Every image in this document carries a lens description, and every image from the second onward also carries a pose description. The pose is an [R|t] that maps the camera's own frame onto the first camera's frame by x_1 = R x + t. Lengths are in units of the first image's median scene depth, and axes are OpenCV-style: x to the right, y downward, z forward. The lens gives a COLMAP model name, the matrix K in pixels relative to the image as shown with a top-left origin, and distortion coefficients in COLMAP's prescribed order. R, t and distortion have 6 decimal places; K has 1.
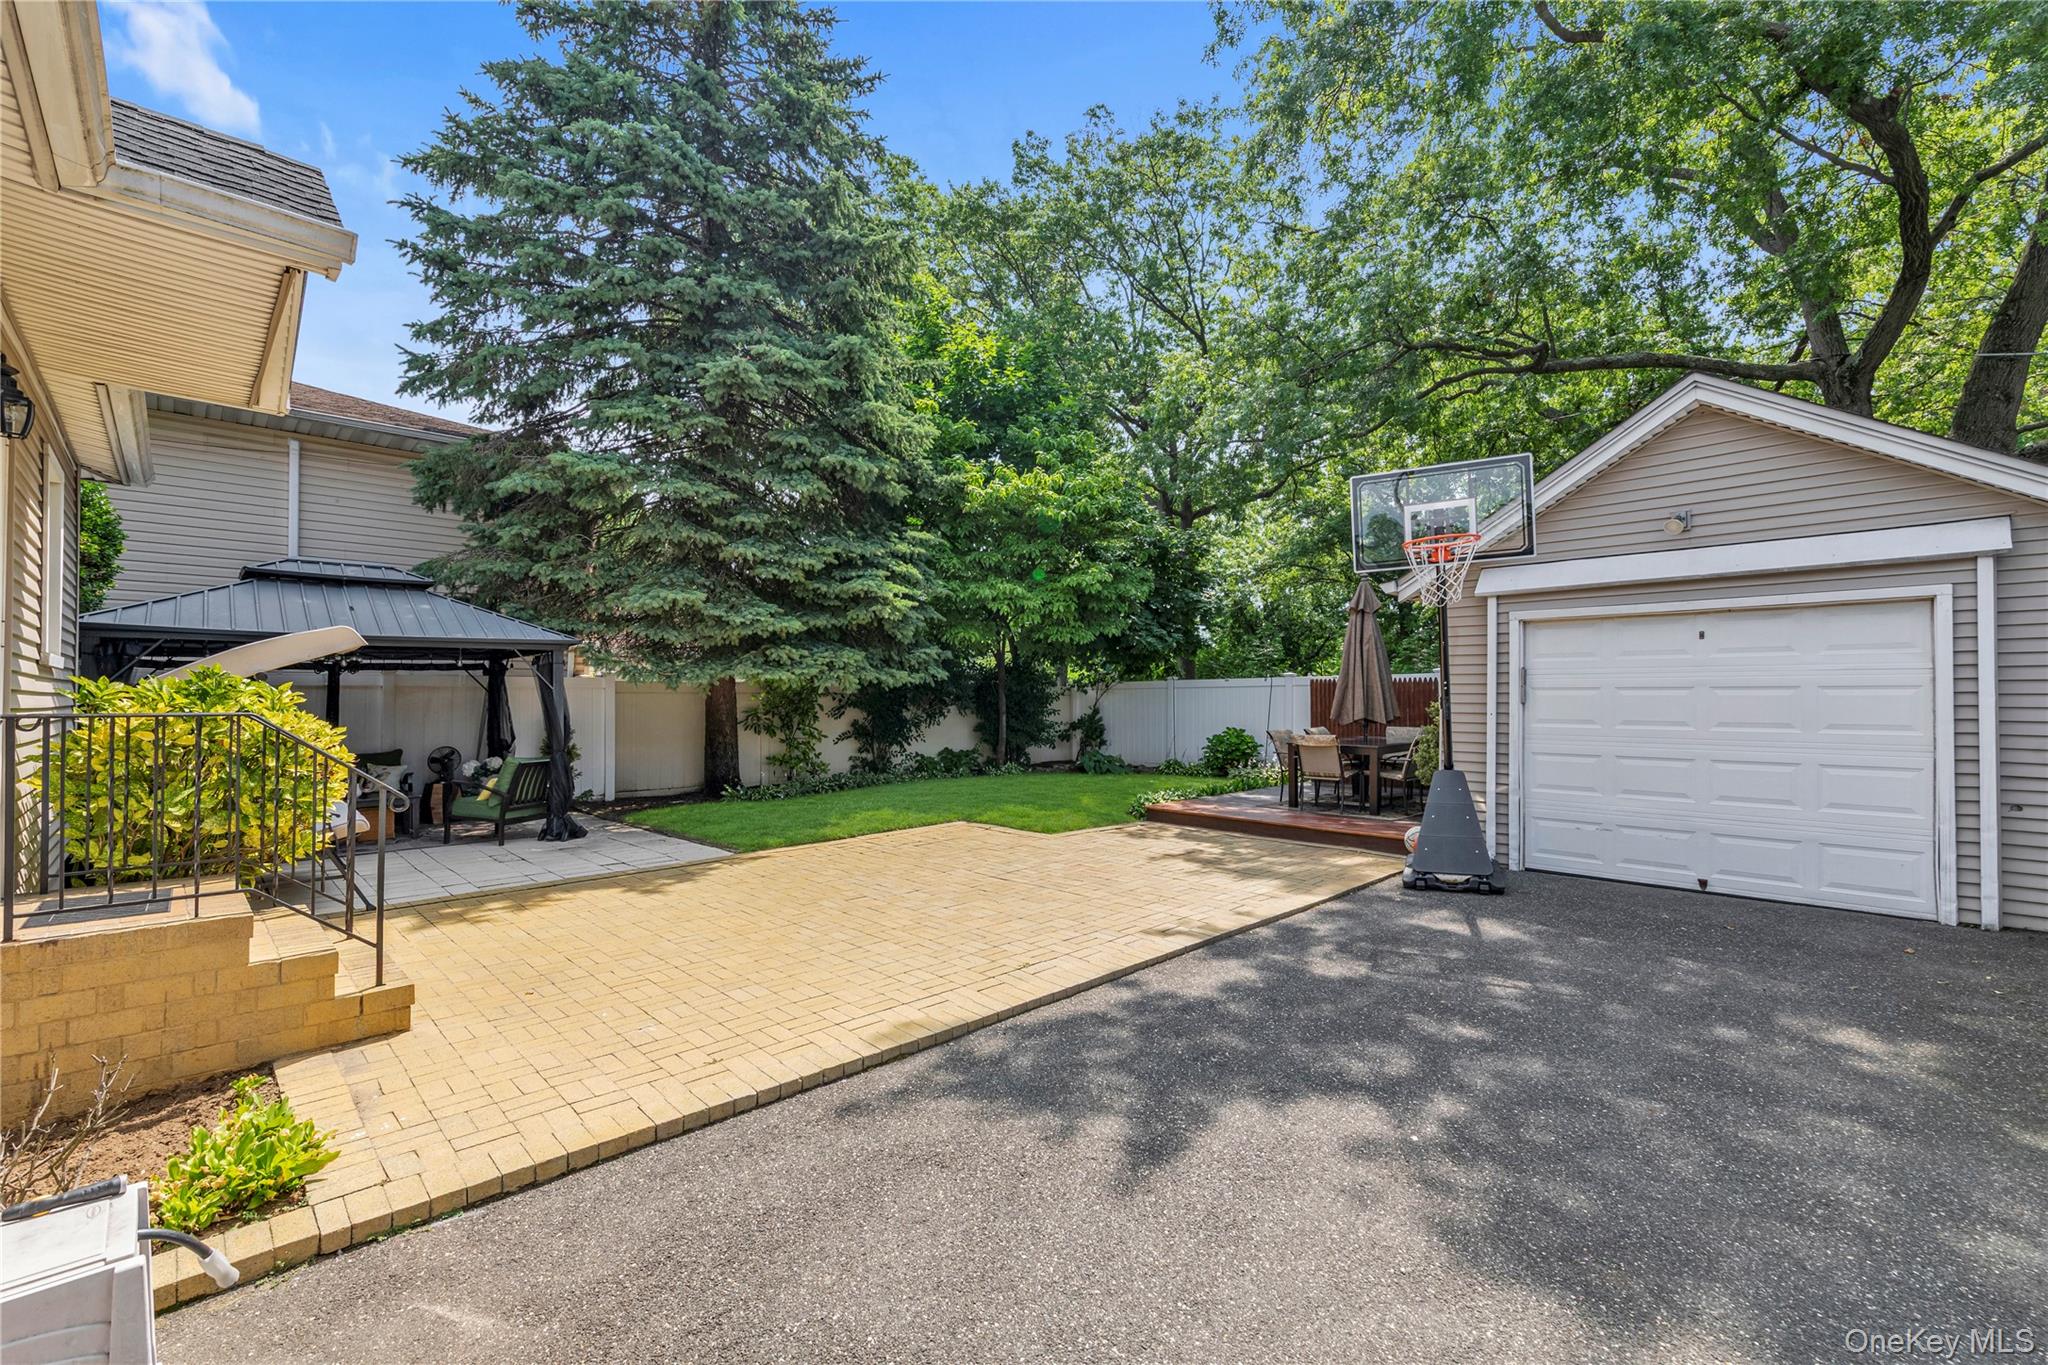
lens RADIAL K [[881.1, 0, 1024.0], [0, 881.1, 682.5], [0, 0, 1]] dist [-0.000217, -0.000034]
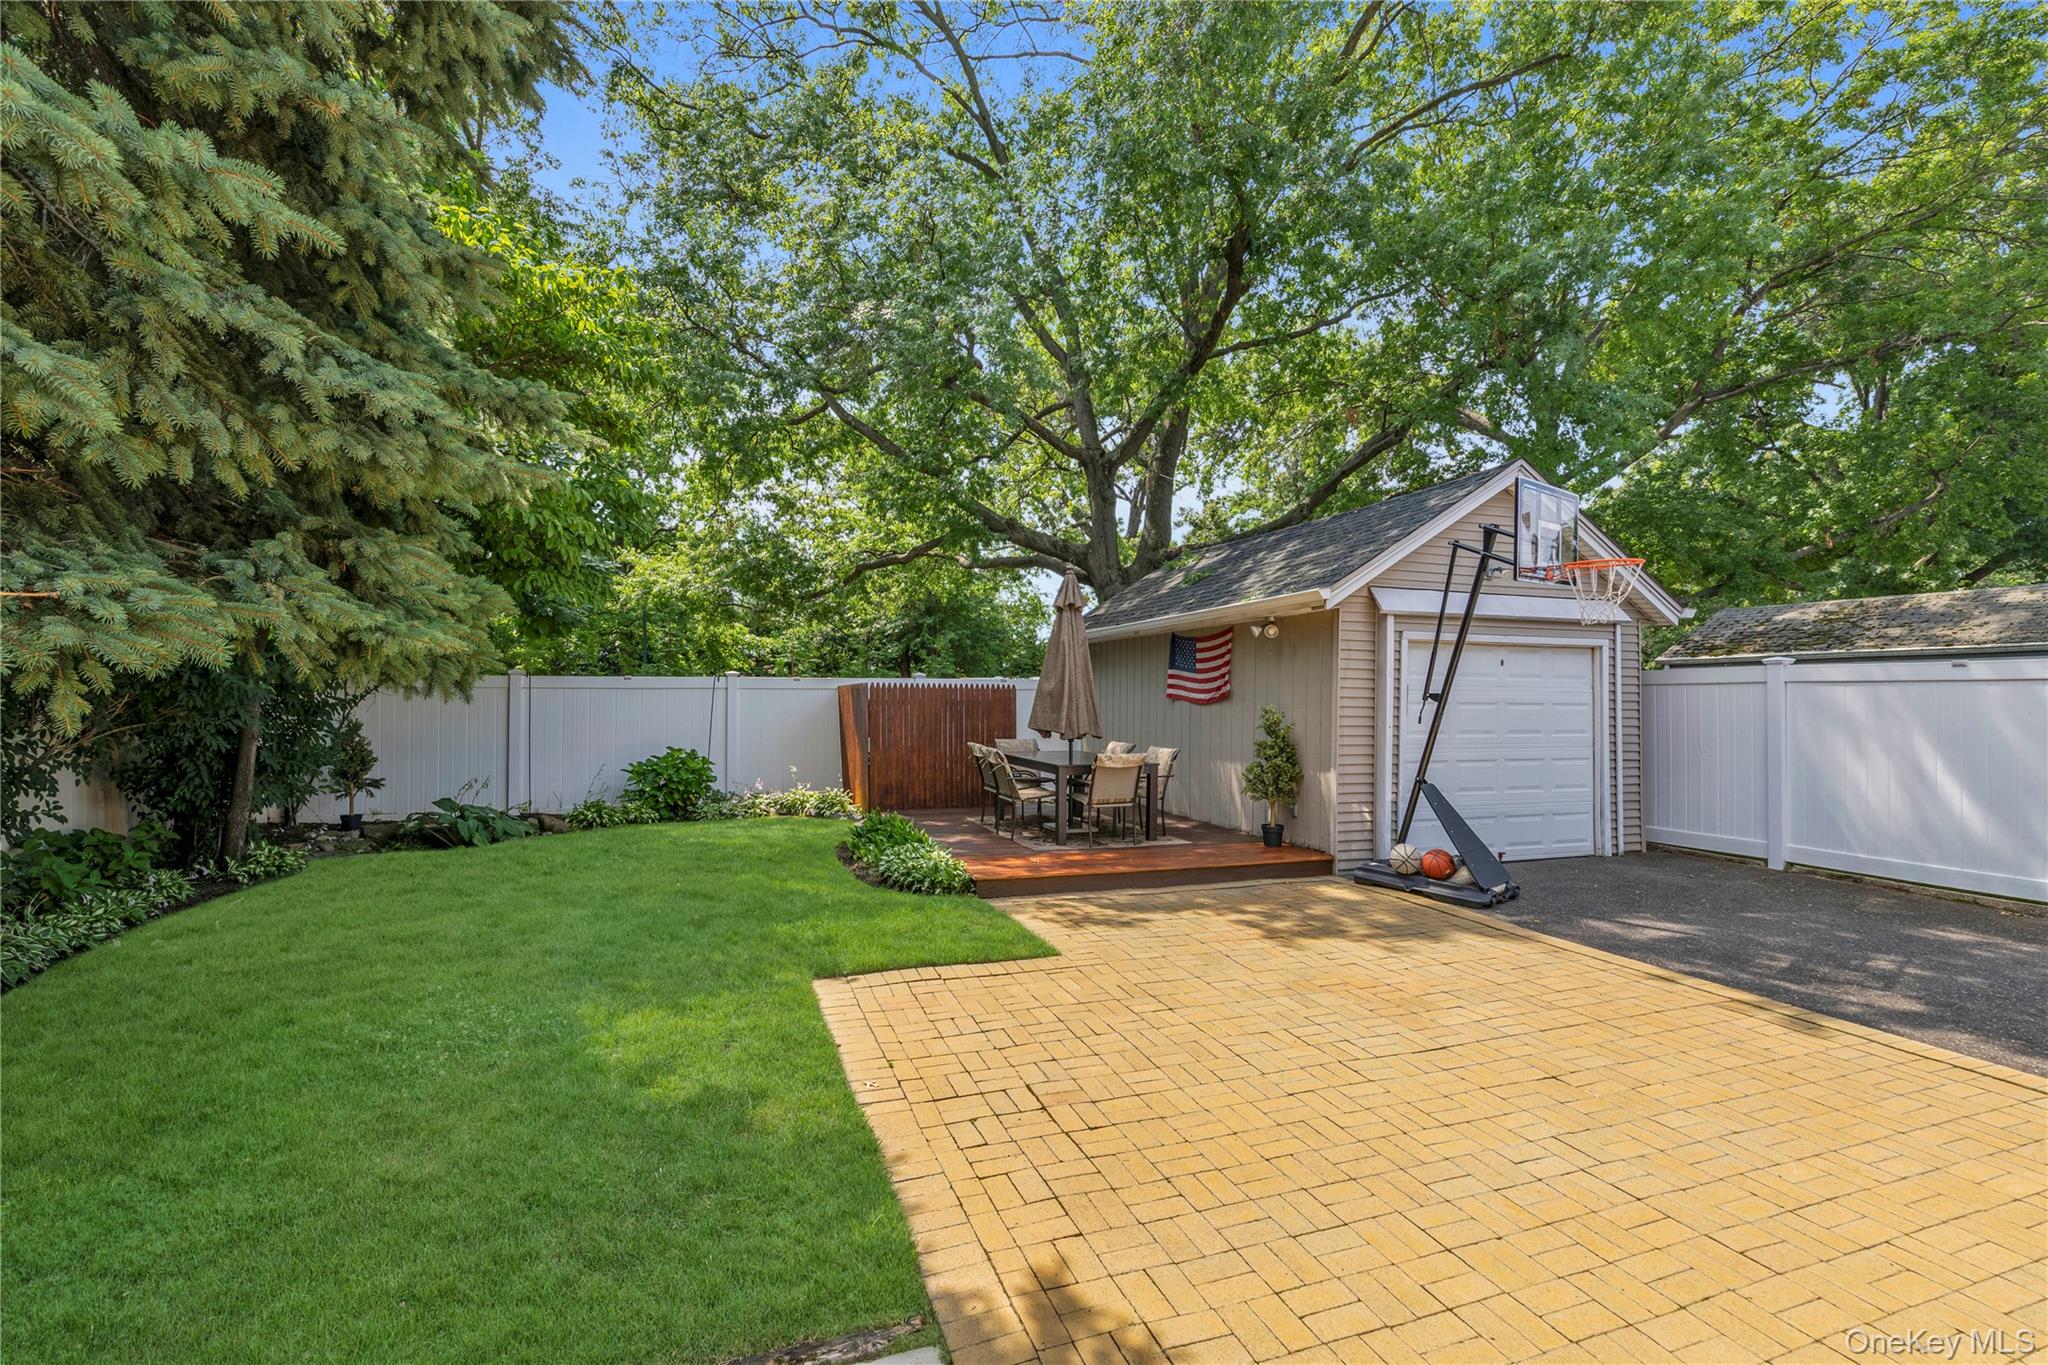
lens RADIAL K [[881.1, 0, 1024.0], [0, 881.1, 682.5], [0, 0, 1]] dist [-0.000217, -0.000034]
pose [[0.403084, 0.023529, 0.914860, -0.788624], [-0.021699, 0.999634, -0.016149, 0.012908], [-0.914906, -0.013342, 0.403447, 1.276212]]
